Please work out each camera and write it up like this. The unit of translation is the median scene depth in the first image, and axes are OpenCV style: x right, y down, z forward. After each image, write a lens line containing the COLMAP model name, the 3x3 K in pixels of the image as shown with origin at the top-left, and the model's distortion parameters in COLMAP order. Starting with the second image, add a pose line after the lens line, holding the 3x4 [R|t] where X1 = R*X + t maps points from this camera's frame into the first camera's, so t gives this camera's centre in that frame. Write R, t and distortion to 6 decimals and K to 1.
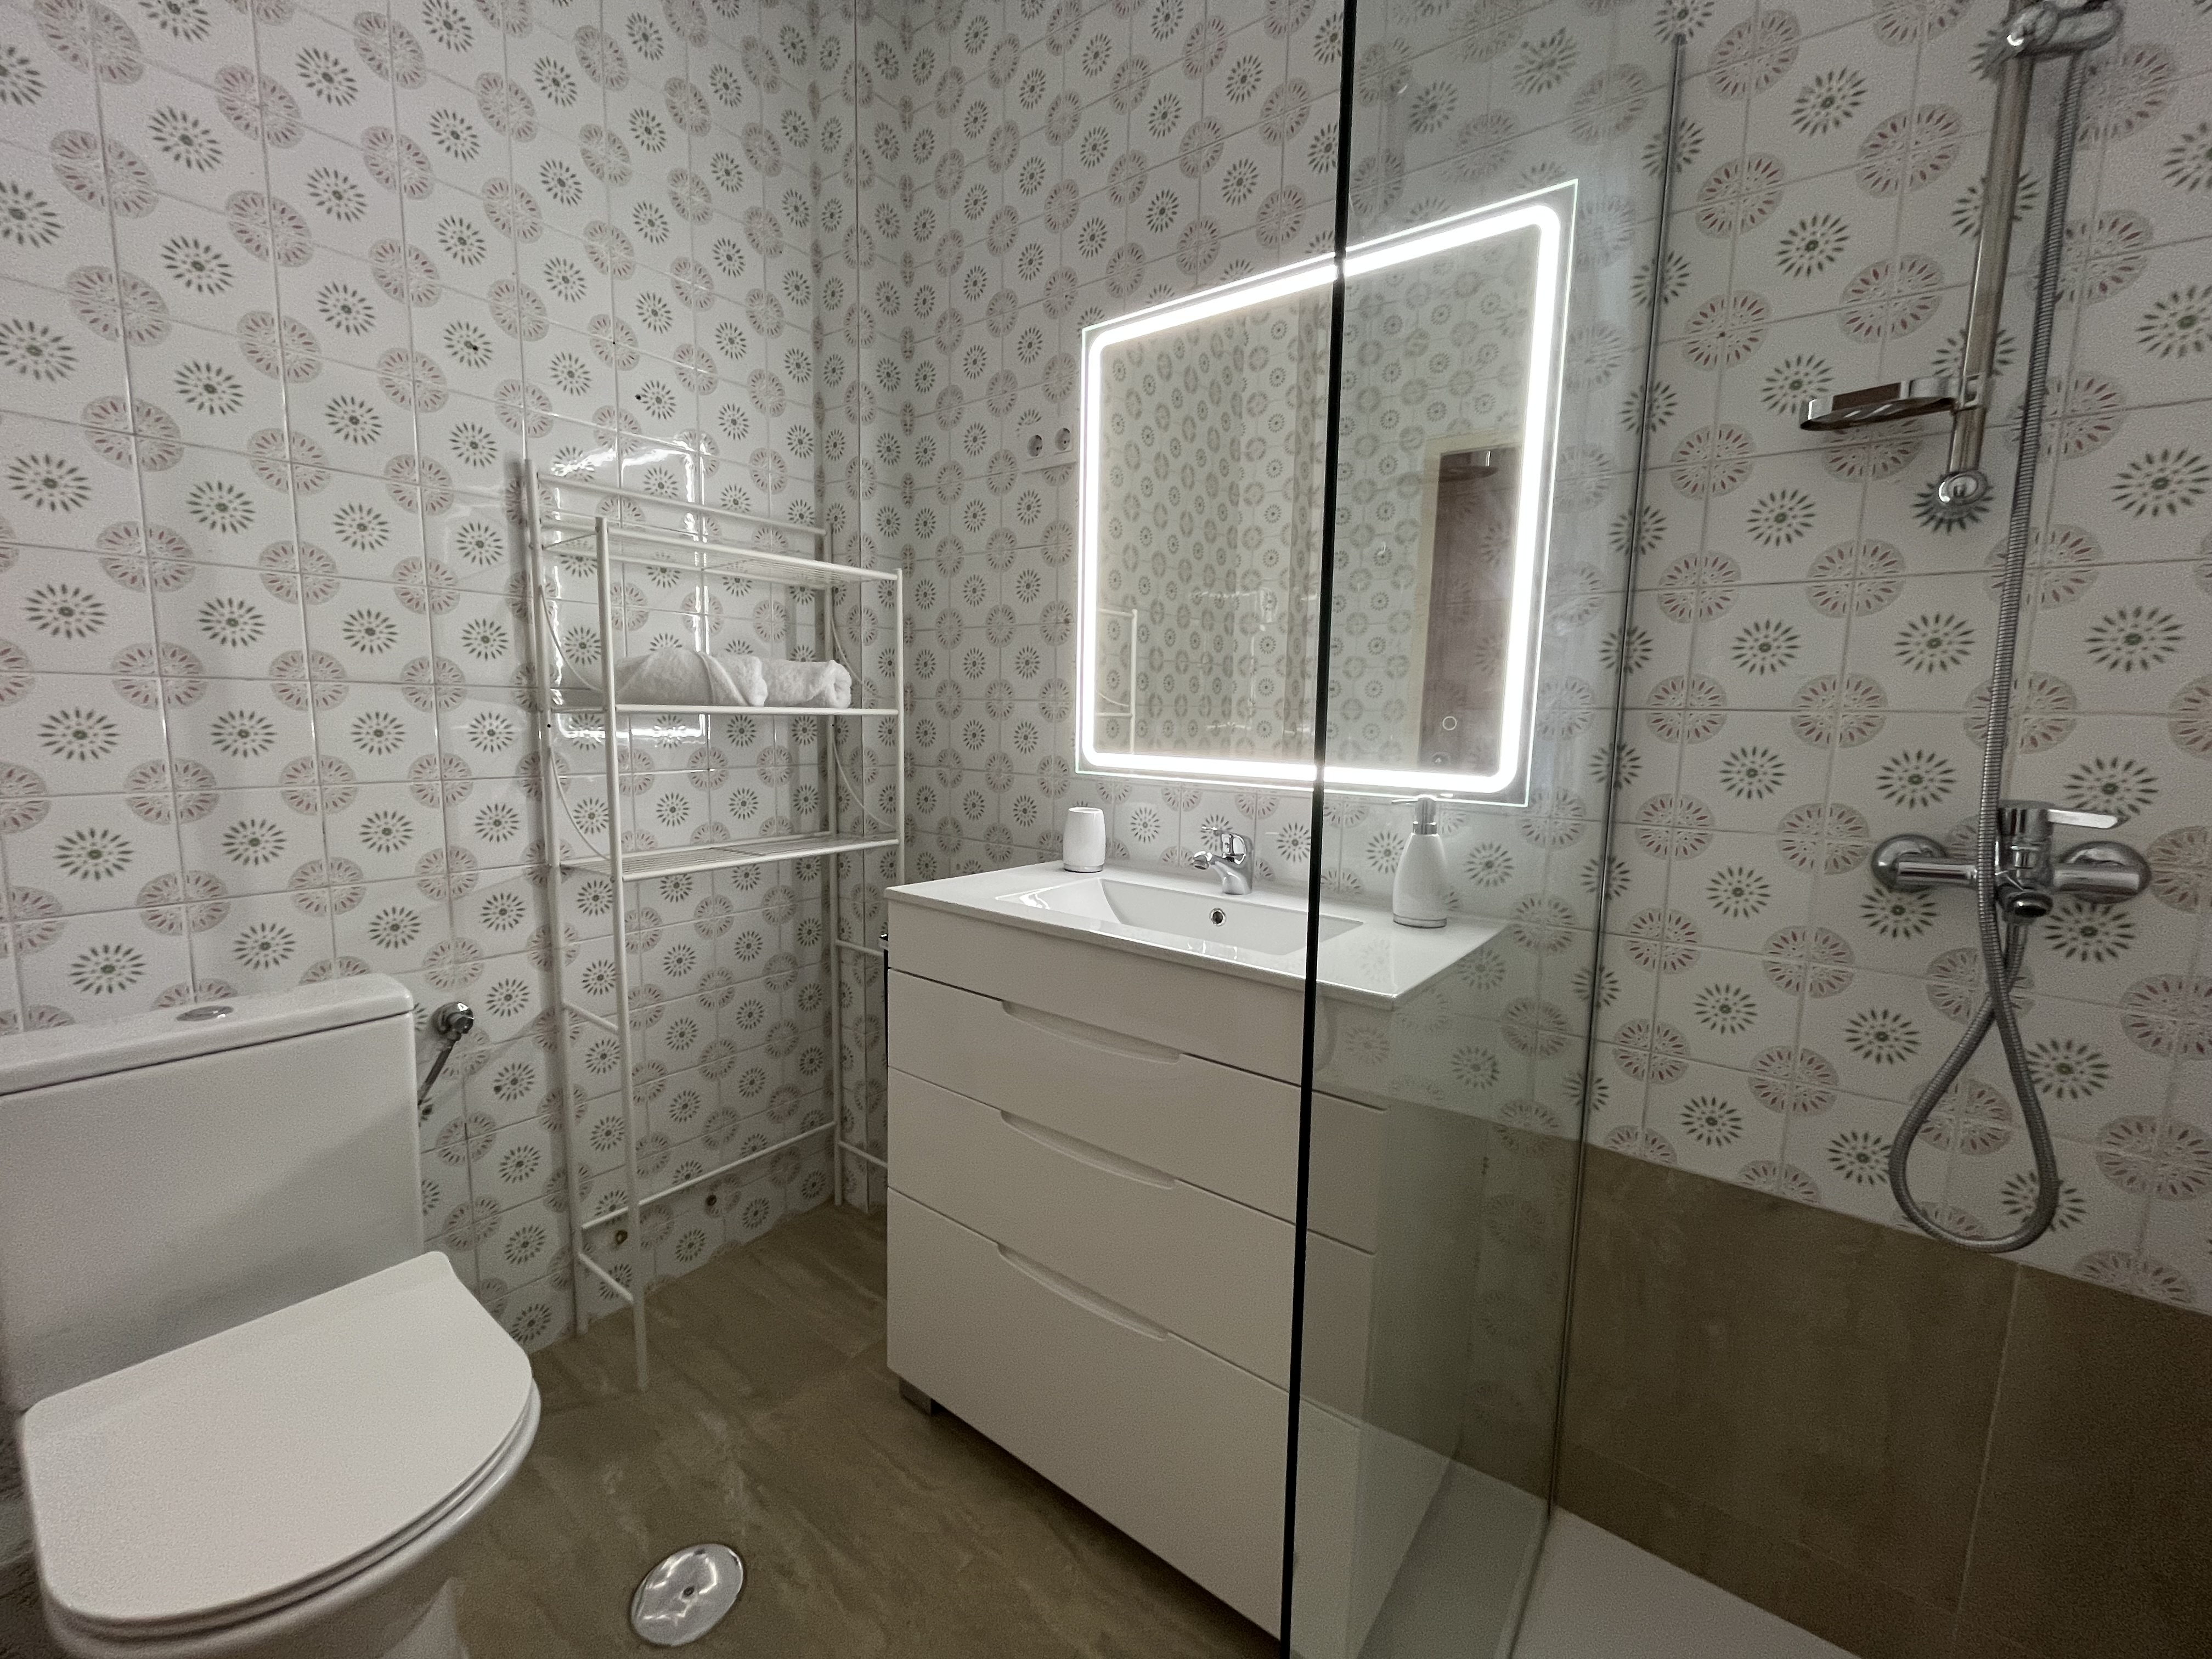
lens RADIAL K [[900.7, 0, 1106.4], [0, 900.7, 826.0], [0, 0, 1]] dist [-0.001635, -0.000542]
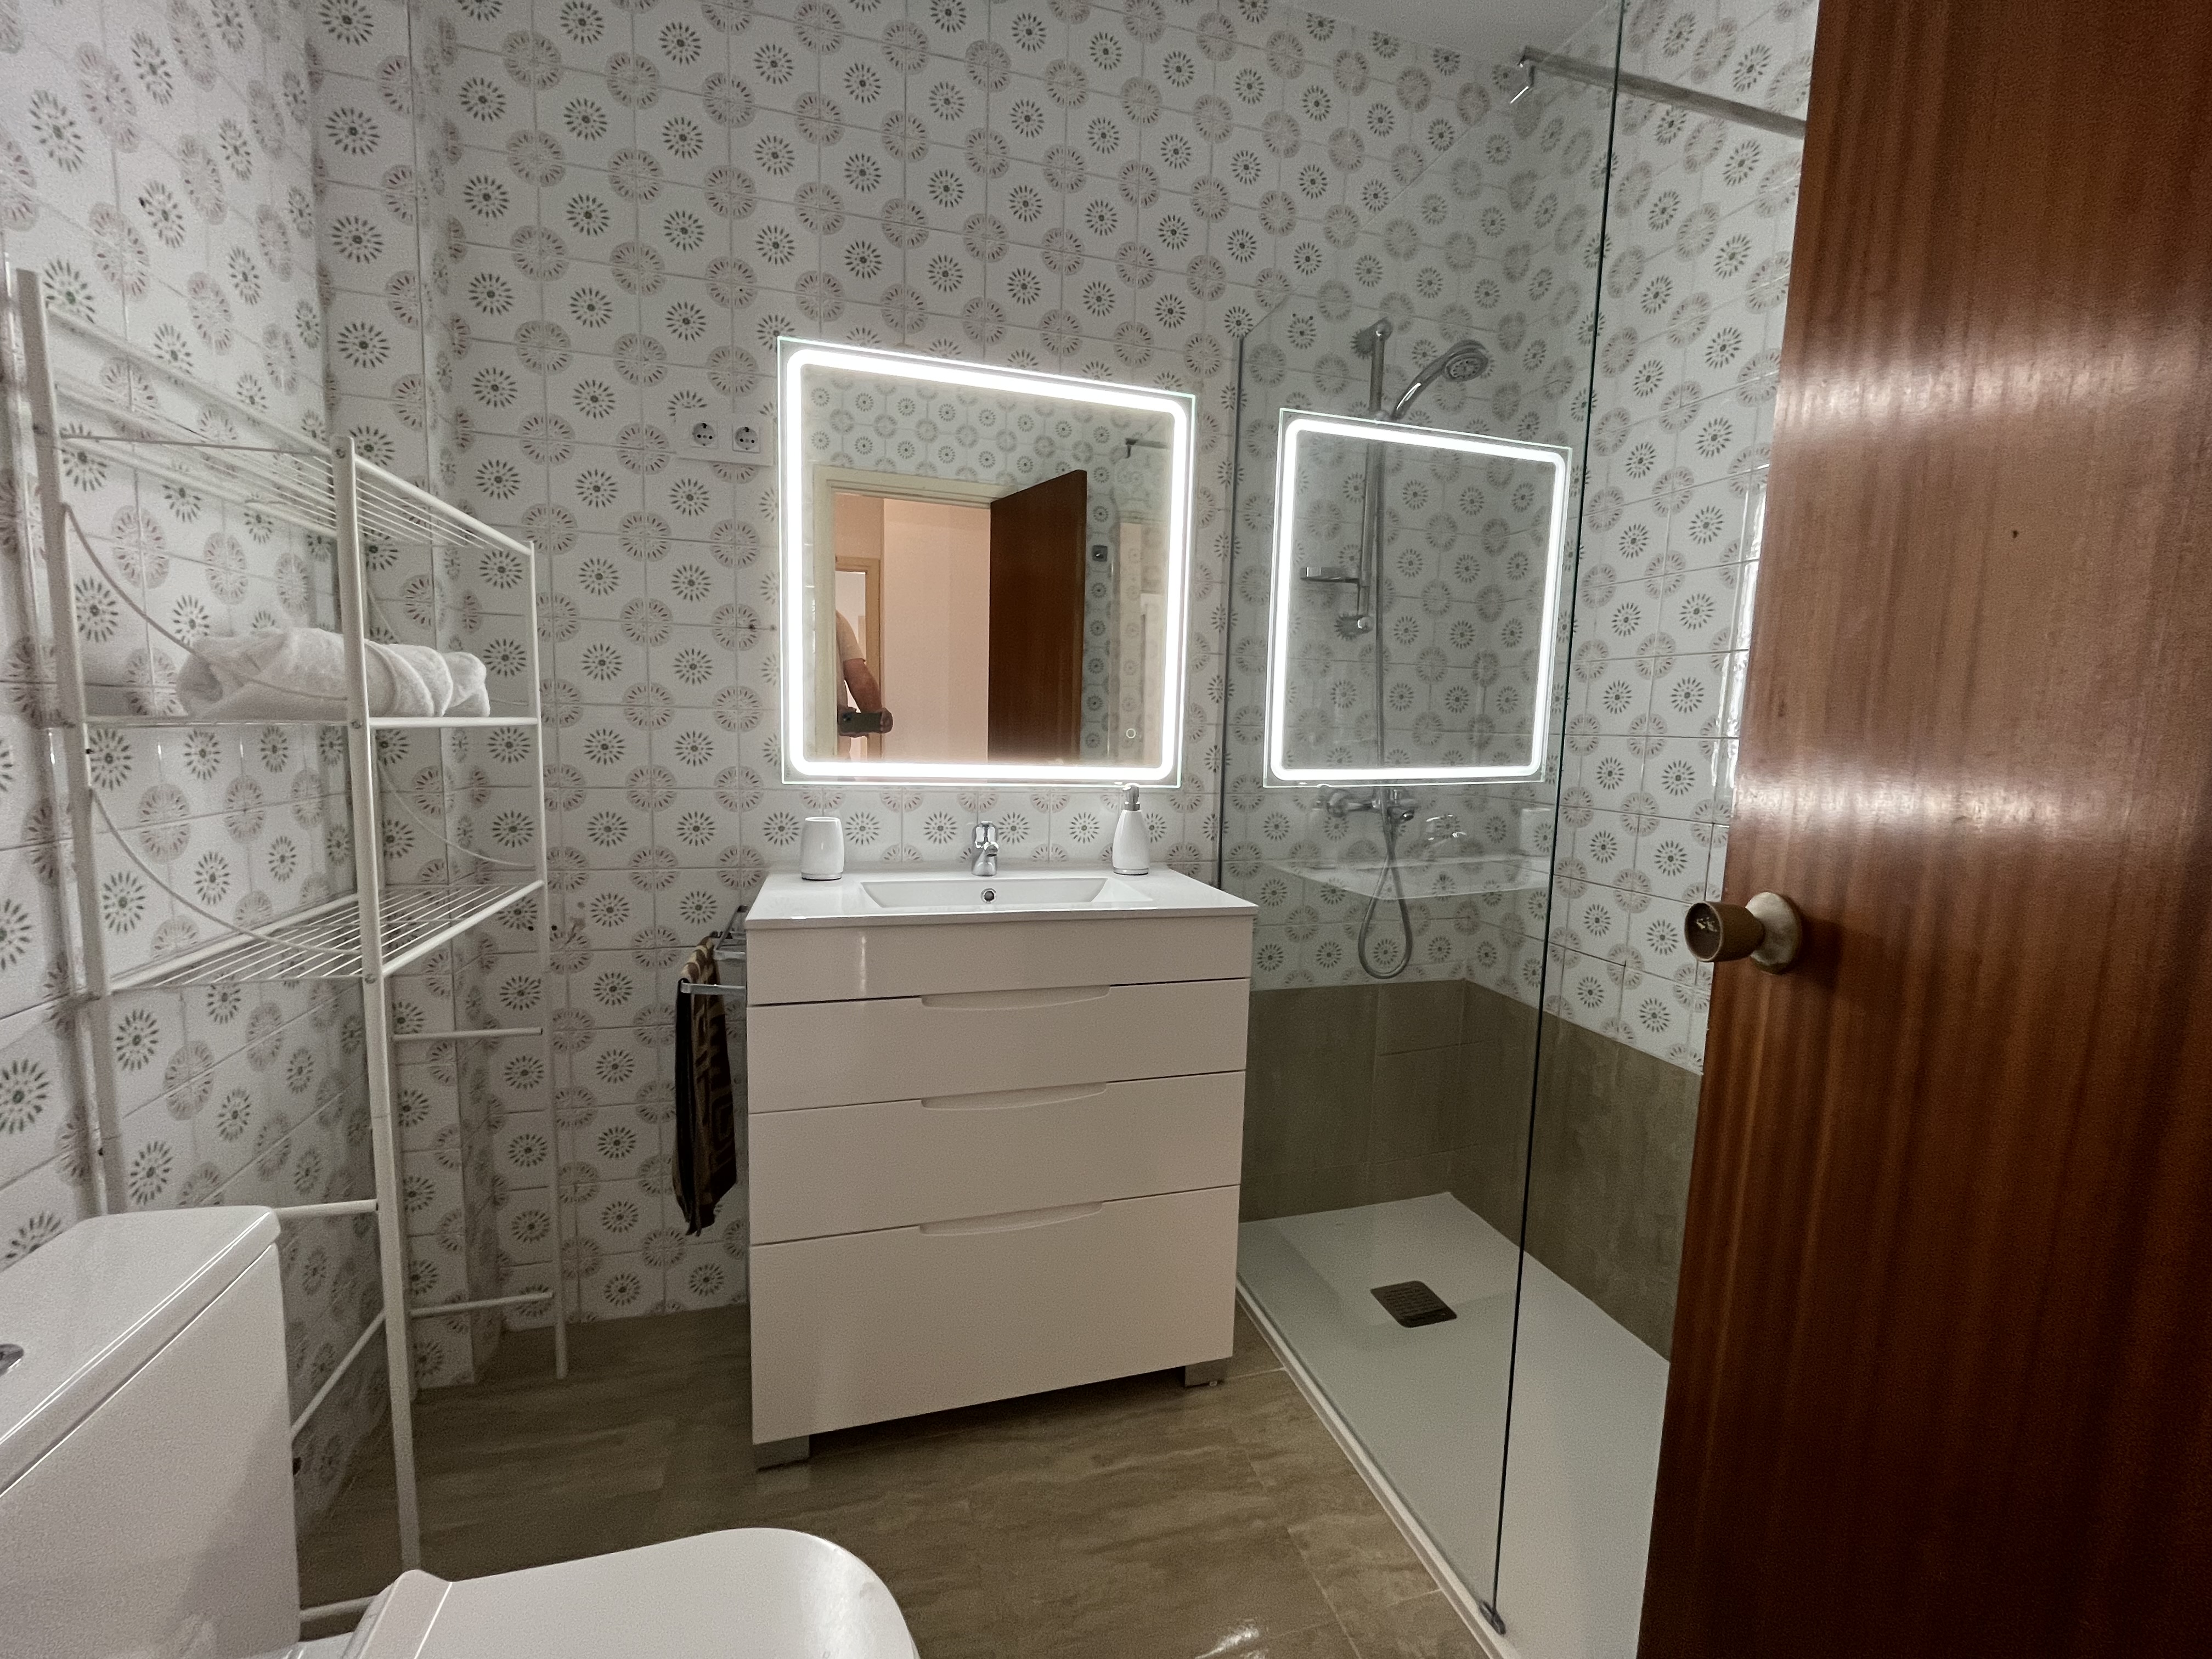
lens RADIAL K [[900.7, 0, 1106.4], [0, 900.7, 826.0], [0, 0, 1]] dist [-0.001635, -0.000542]
pose [[0.591952, -0.093244, 0.800561, -0.675890], [0.085227, 0.994958, 0.052868, -0.037992], [-0.801455, 0.036934, 0.596914, 0.141956]]
